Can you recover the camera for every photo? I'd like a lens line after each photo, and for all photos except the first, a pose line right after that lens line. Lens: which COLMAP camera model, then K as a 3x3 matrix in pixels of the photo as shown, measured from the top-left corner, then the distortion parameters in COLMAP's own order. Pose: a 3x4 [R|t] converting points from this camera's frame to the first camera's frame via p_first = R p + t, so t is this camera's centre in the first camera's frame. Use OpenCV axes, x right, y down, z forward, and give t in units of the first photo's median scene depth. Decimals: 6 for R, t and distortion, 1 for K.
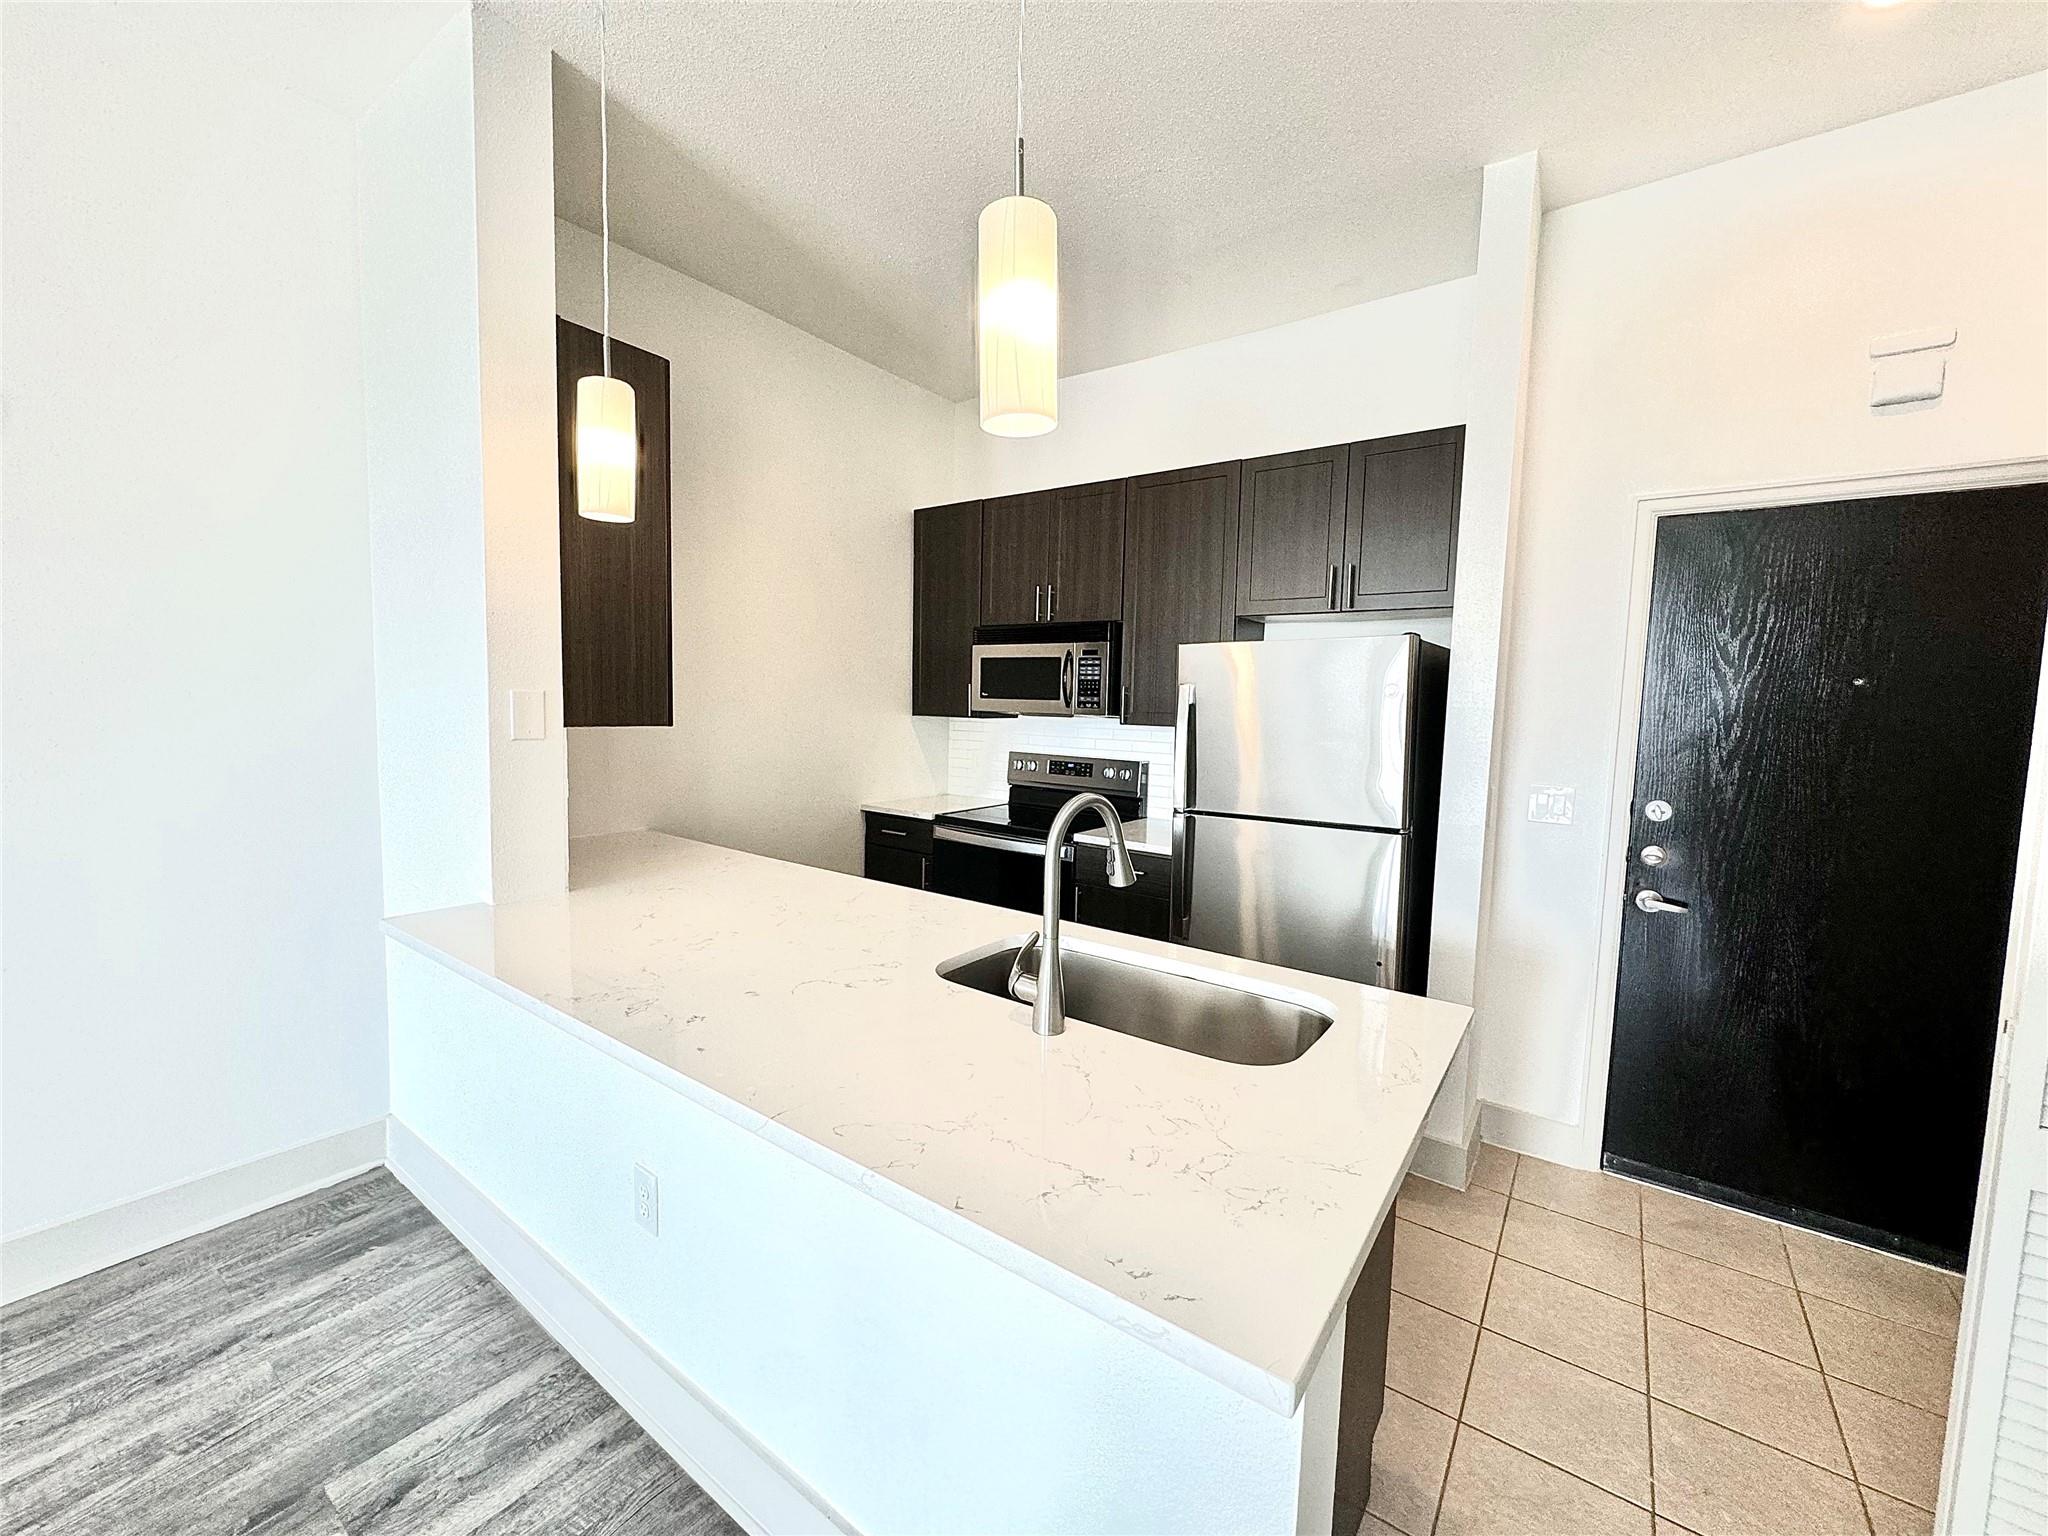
lens RADIAL K [[822.1, 0, 1018.5], [0, 822.1, 770.0], [0, 0, 1]] dist [-0.001618, 0.000695]
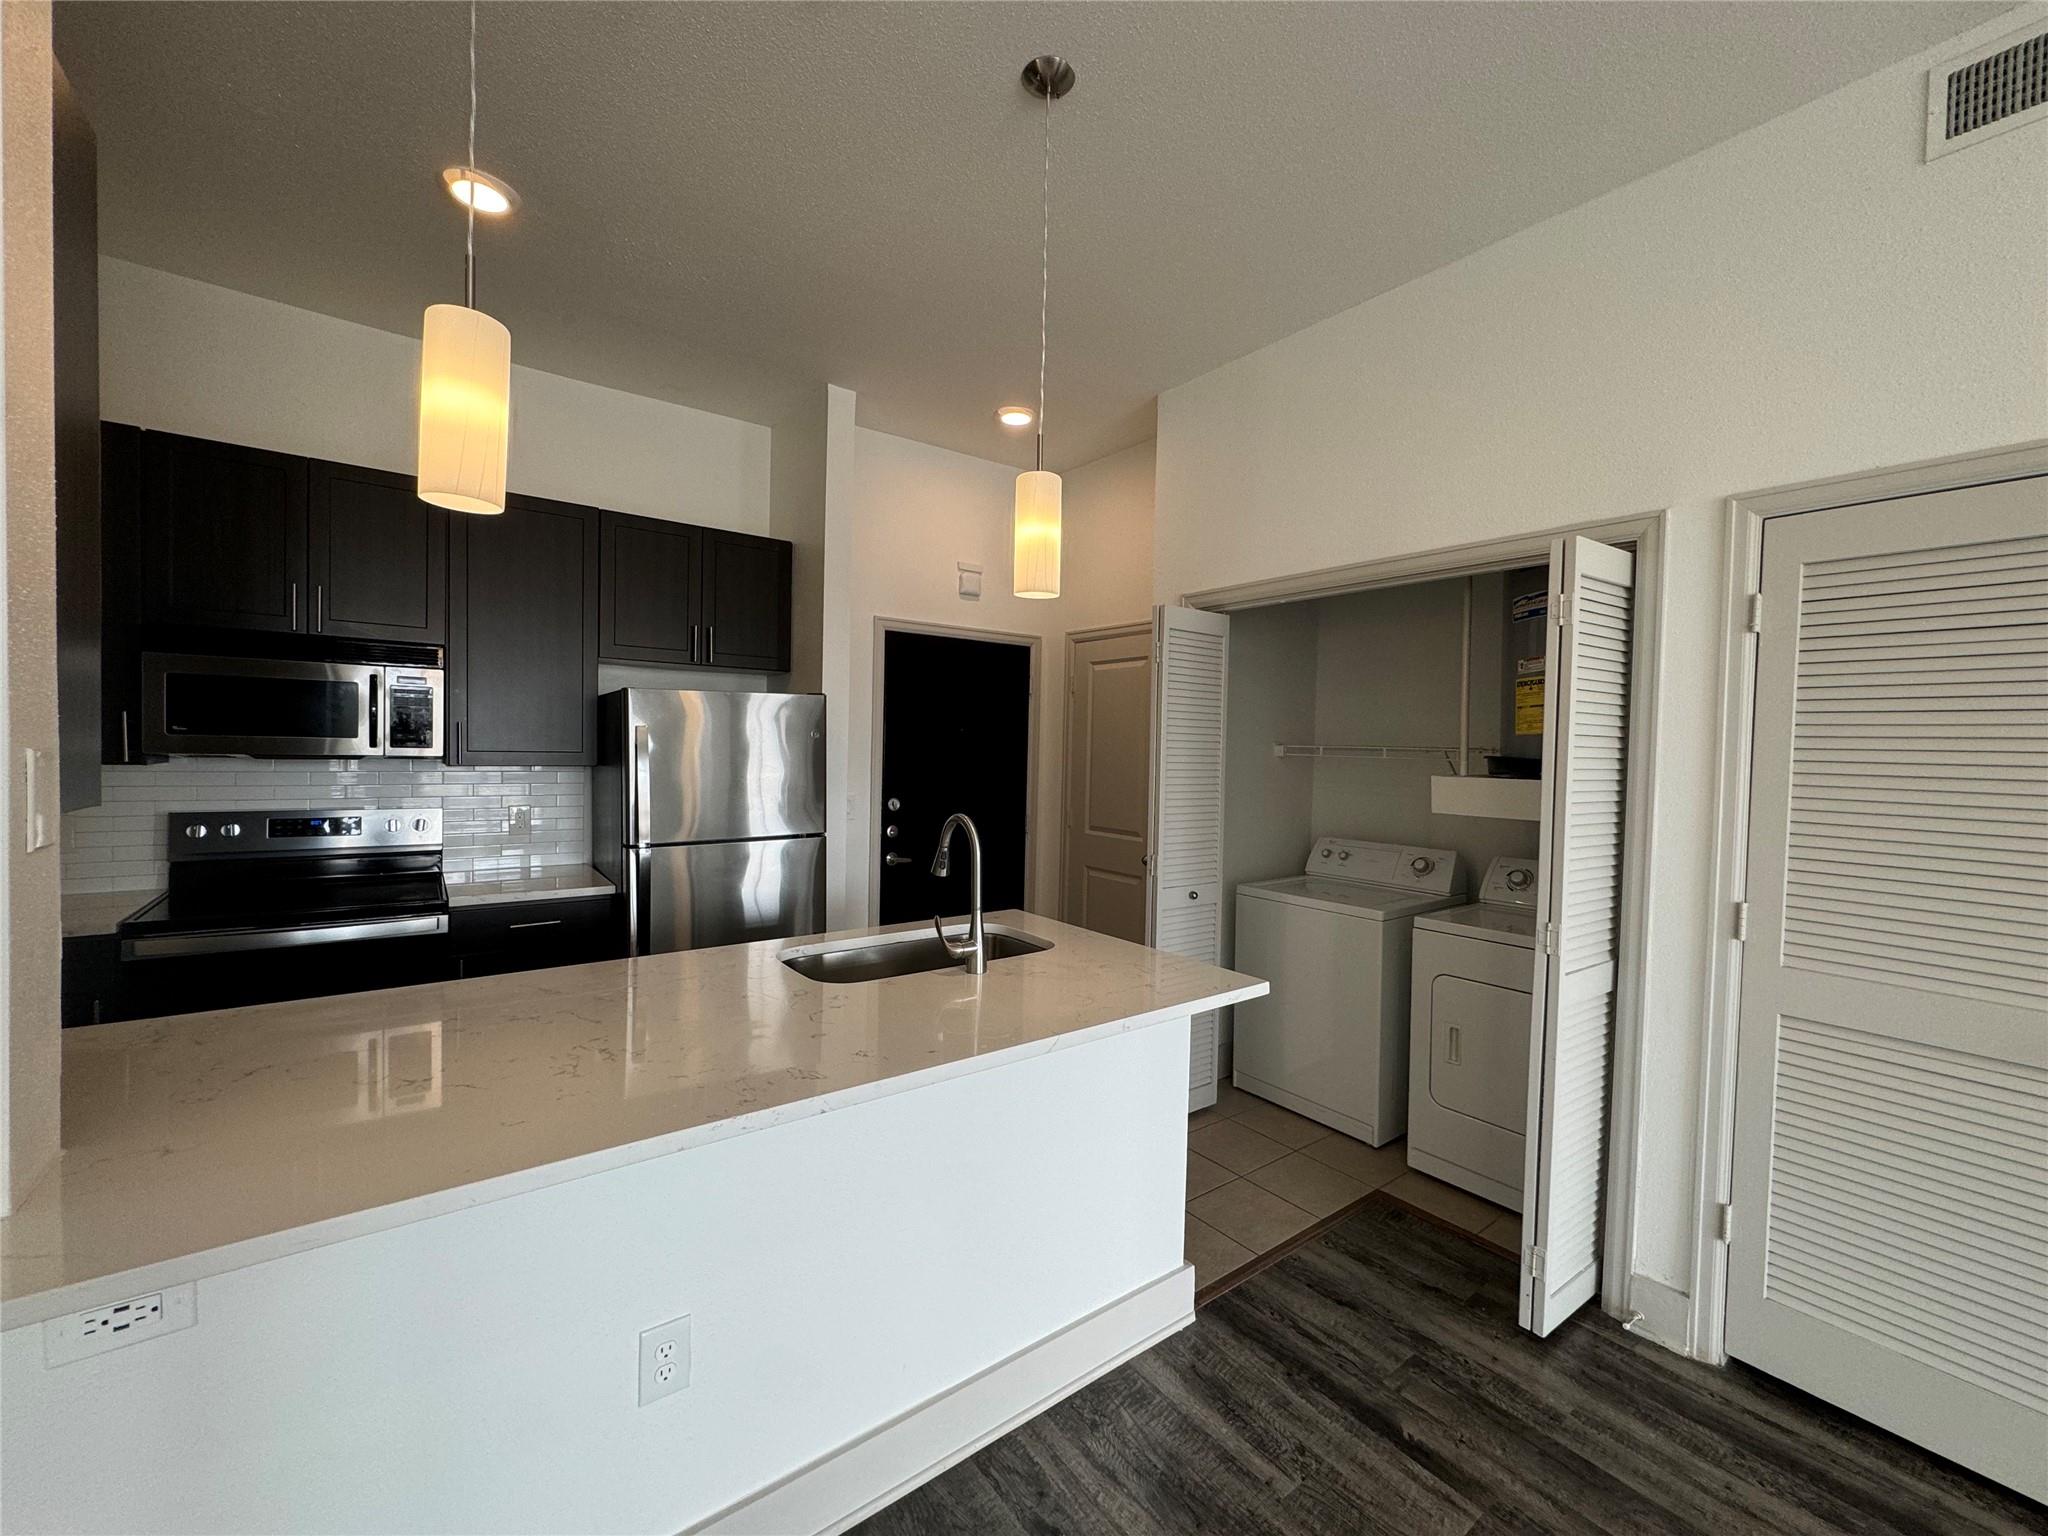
lens RADIAL K [[822.1, 0, 1013.3], [0, 822.1, 769.2], [0, 0, 1]] dist [-0.001618, 0.000695]
pose [[0.289806, -0.045580, 0.955999, -0.633886], [0.064873, 0.997504, 0.027893, -0.044881], [-0.954884, 0.053935, 0.292040, 0.228812]]
